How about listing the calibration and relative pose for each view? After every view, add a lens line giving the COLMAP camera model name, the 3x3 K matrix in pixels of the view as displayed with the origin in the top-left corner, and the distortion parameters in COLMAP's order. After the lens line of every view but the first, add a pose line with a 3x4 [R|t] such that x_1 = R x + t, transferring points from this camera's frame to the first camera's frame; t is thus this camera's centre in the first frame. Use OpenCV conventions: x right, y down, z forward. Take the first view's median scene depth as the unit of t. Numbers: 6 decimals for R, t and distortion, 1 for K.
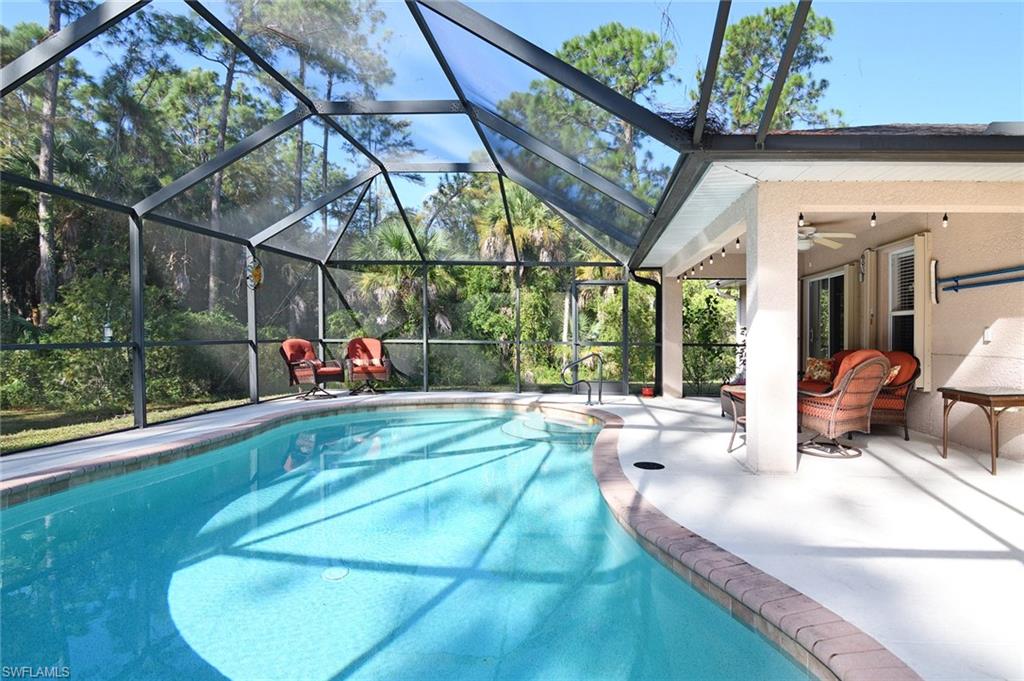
lens RADIAL K [[553.4, 0, 512.0], [0, 553.4, 340.5], [0, 0, 1]] dist [-0.001938, -0.016597]
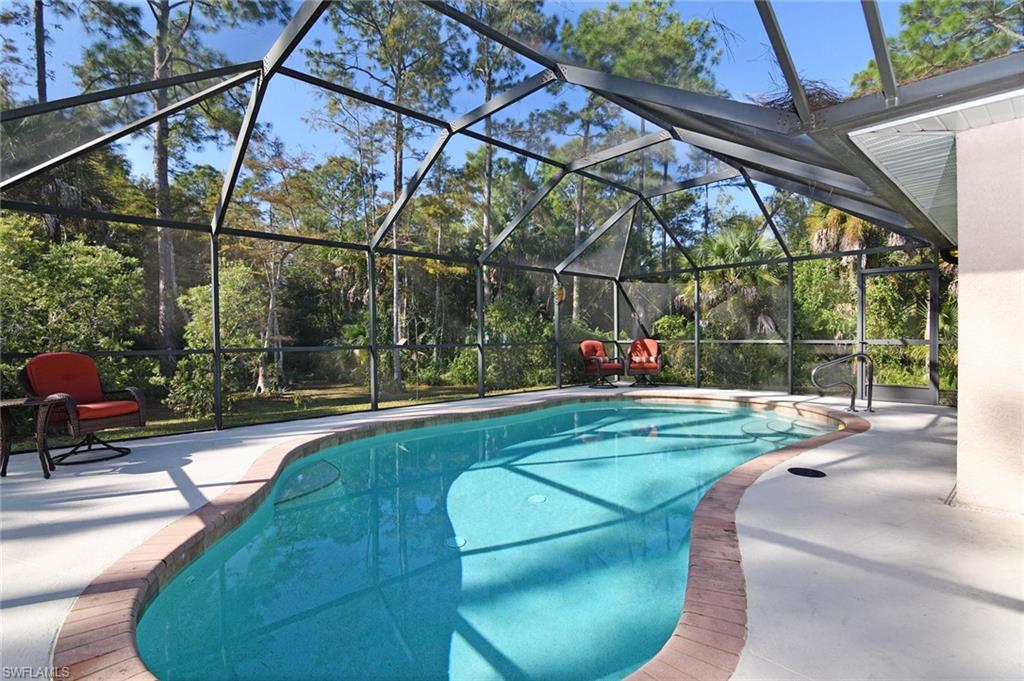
lens RADIAL K [[503.7, 0, 503.2], [0, 503.7, 335.9], [0, 0, 1]] dist [0.001012, -0.012267]
pose [[0.698156, -0.019242, -0.715687, 0.327387], [0.009594, 0.999800, -0.017522, 0.005455], [0.715881, 0.005366, 0.698202, 0.029865]]
